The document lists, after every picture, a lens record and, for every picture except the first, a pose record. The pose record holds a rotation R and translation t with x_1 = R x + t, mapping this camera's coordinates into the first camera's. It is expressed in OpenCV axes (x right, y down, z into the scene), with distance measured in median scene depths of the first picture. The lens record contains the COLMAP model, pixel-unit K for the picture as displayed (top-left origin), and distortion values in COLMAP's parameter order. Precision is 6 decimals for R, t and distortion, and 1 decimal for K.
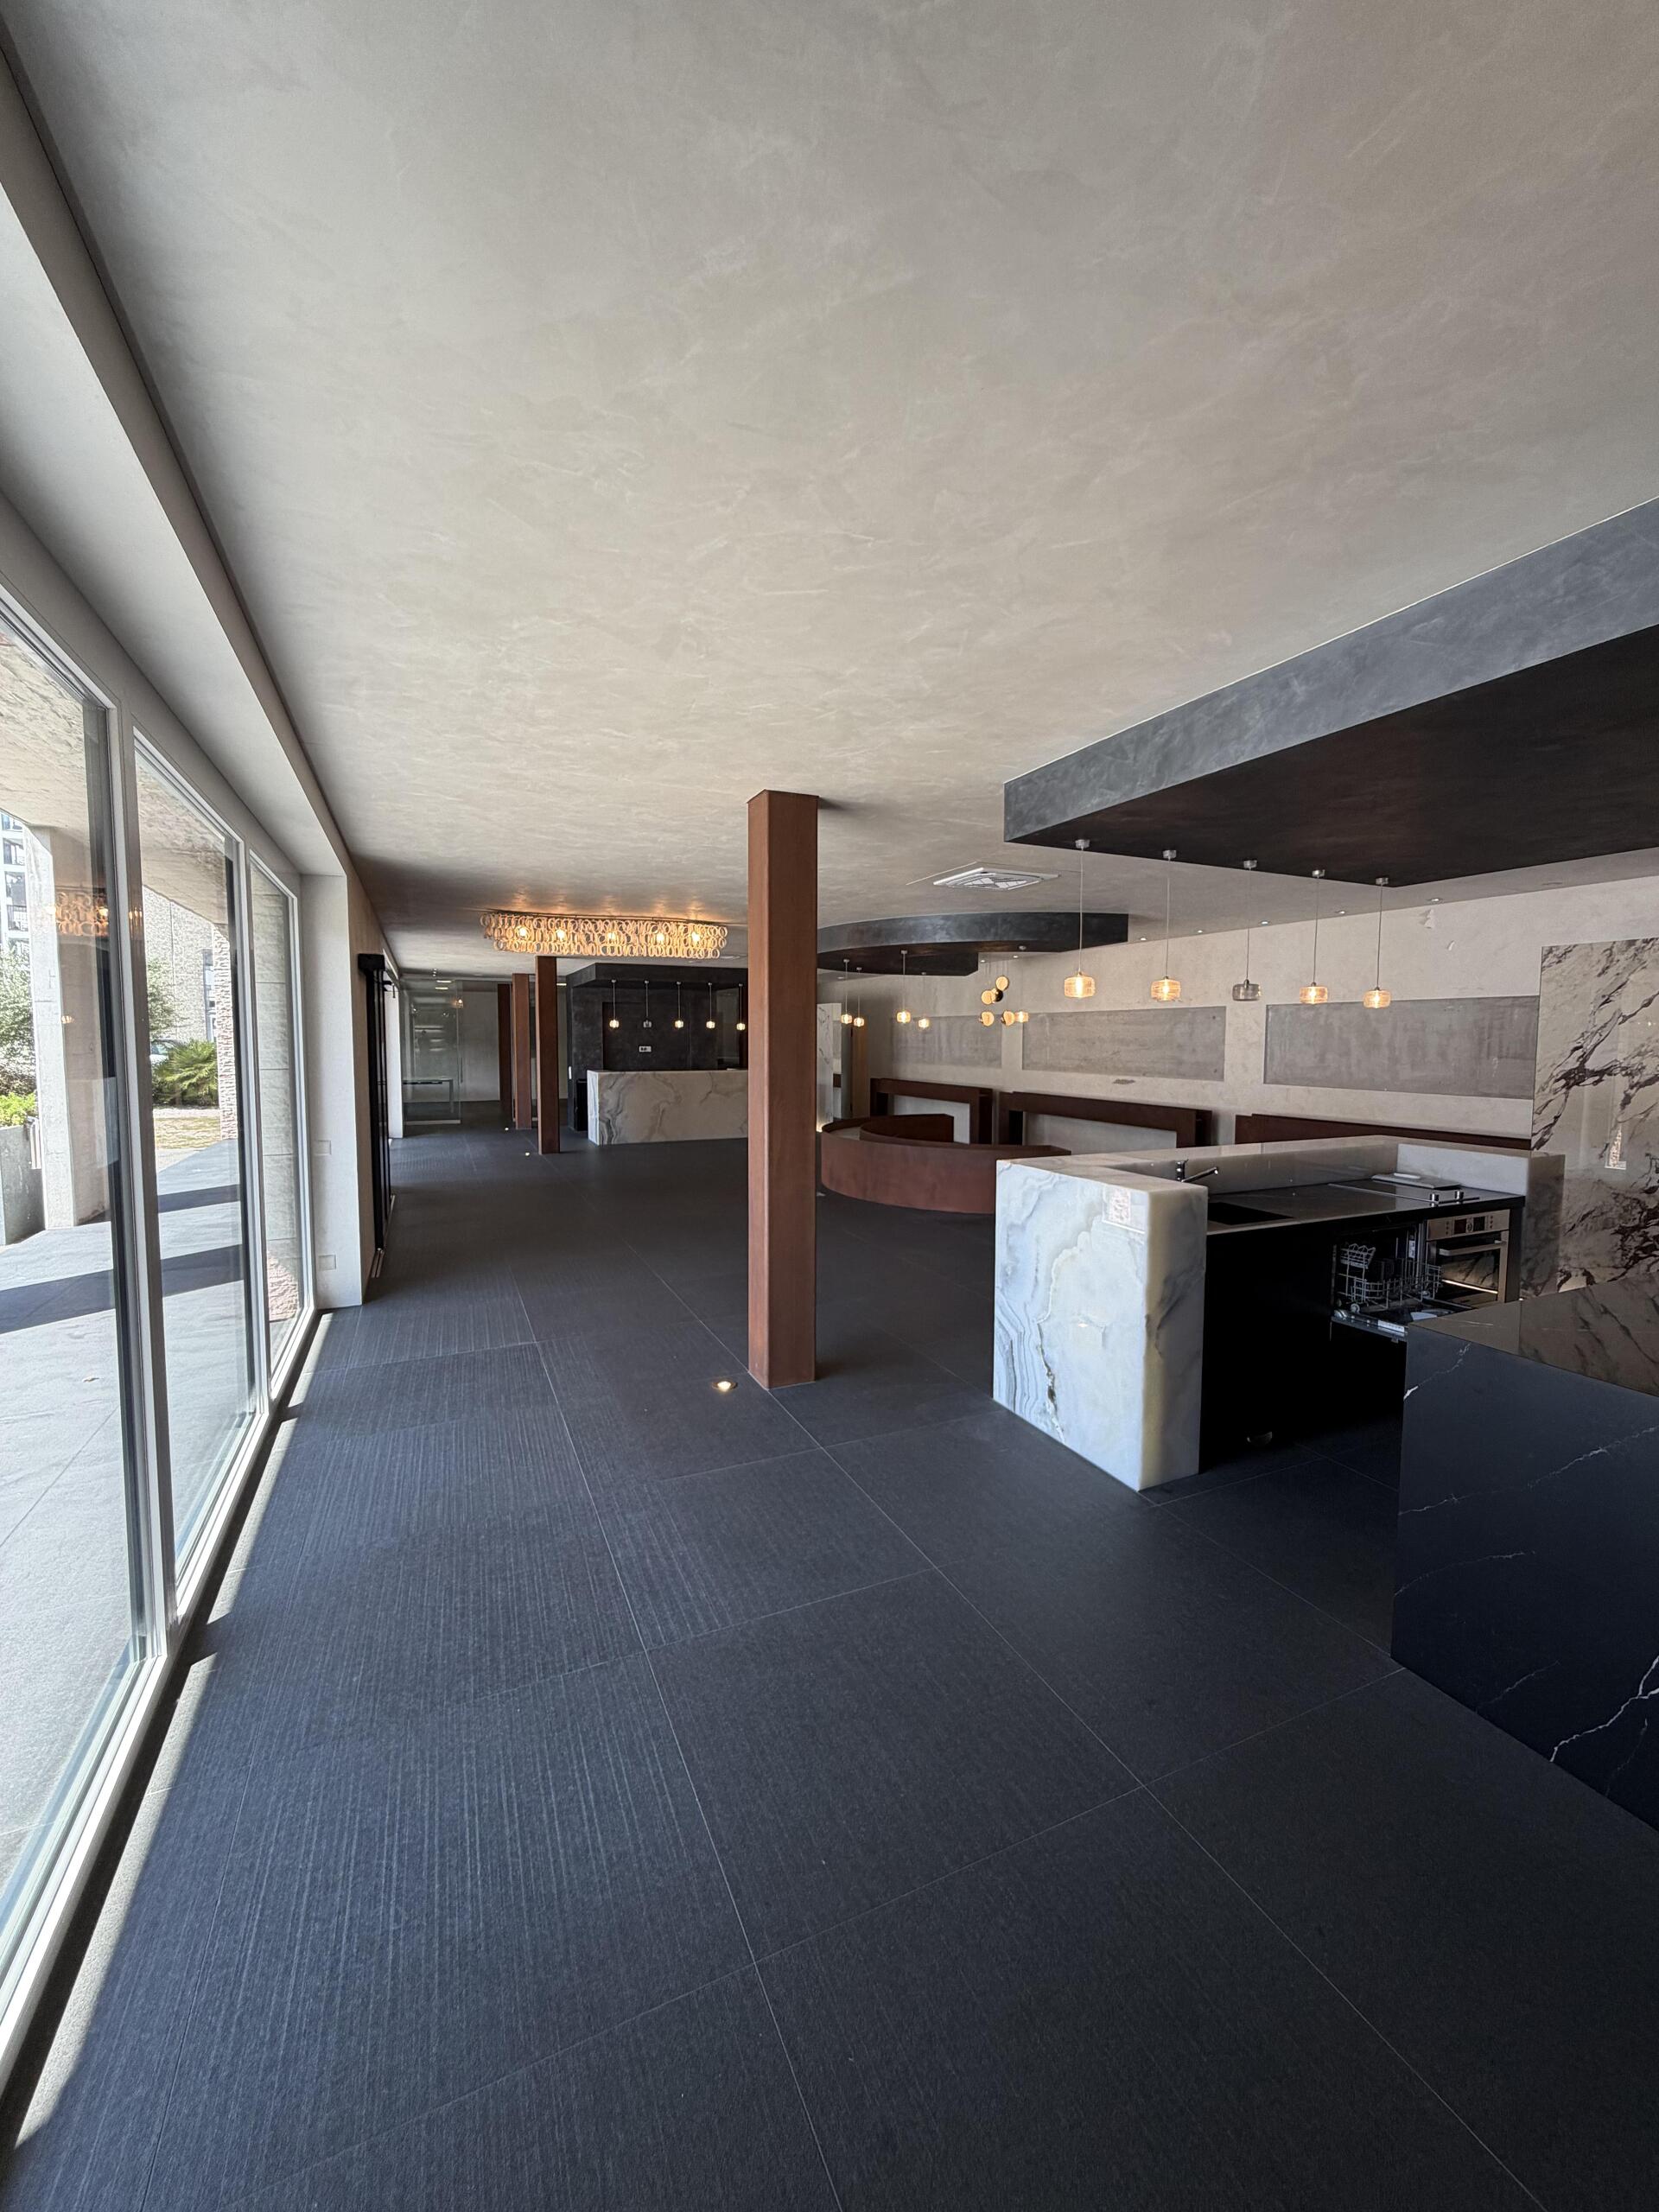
lens RADIAL K [[885.0, 0, 827.6], [0, 885.0, 1100.6], [0, 0, 1]] dist [0.000861, 0.001399]
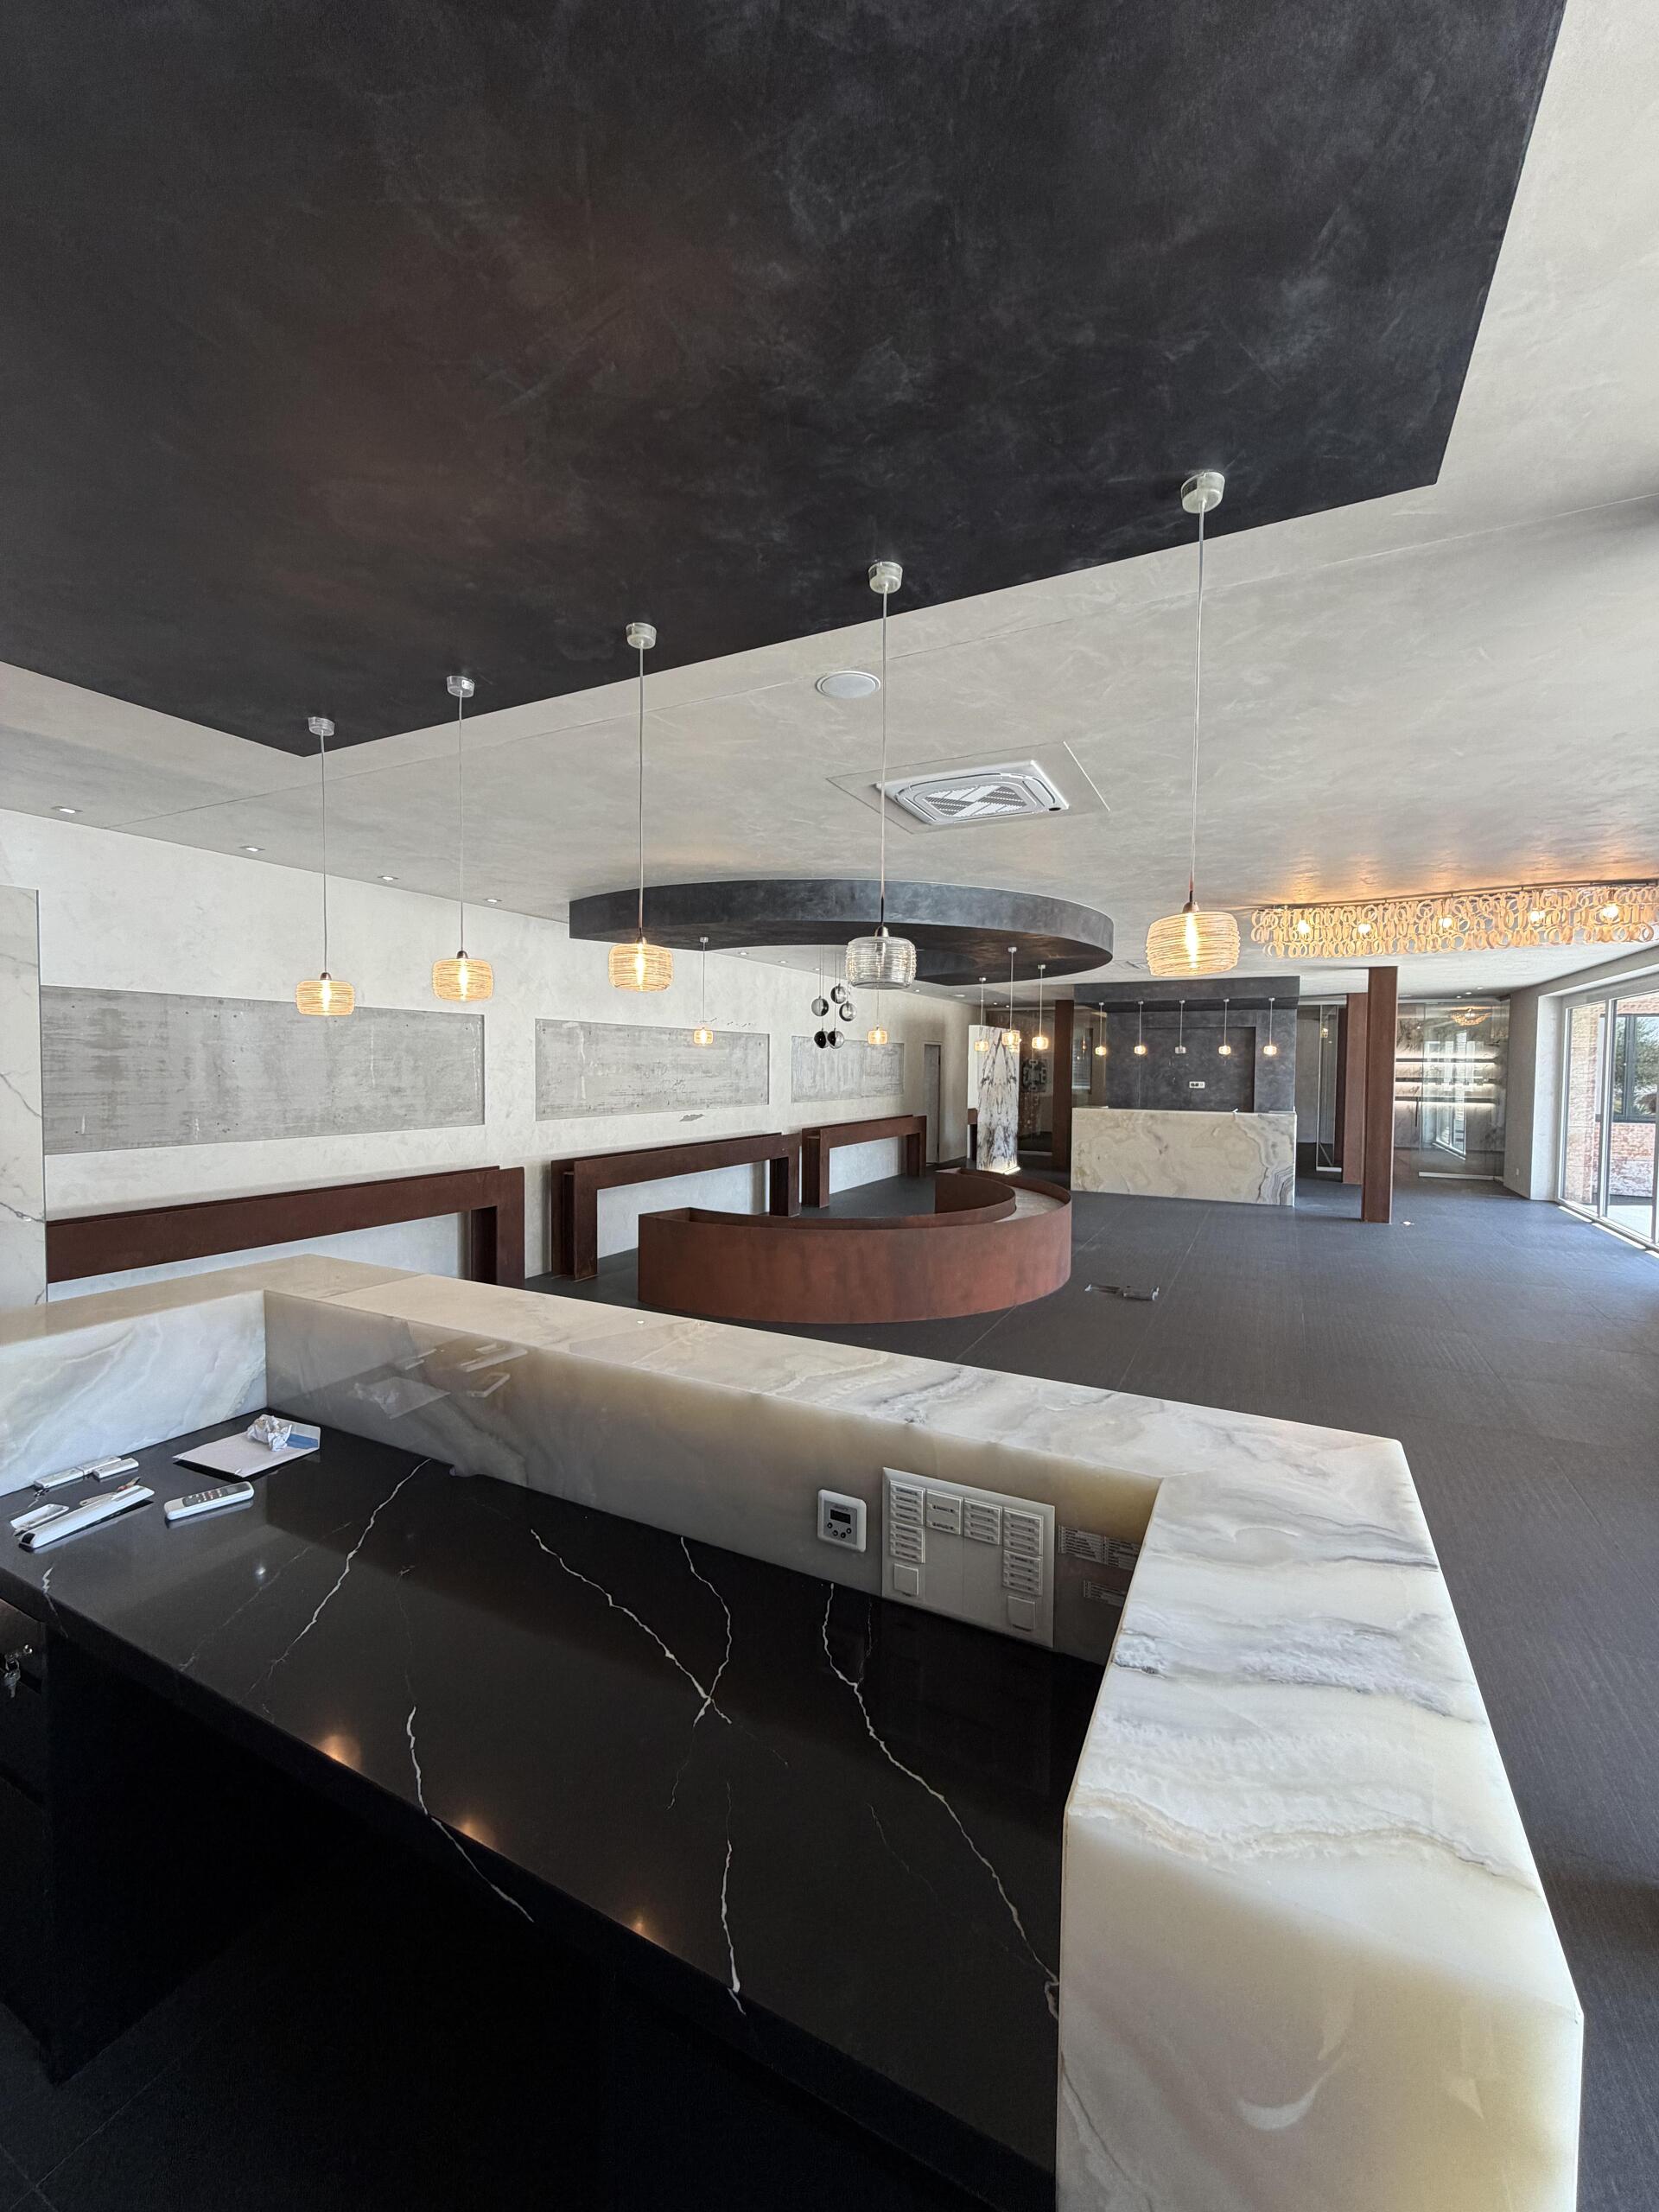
lens RADIAL K [[885.0, 0, 837.1], [0, 885.0, 1100.8], [0, 0, 1]] dist [0.000861, 0.001399]
pose [[-0.630412, -0.039189, 0.775271, -0.409973], [0.046417, 0.995035, 0.088042, -0.110788], [-0.774872, 0.091488, -0.625463, 1.528180]]
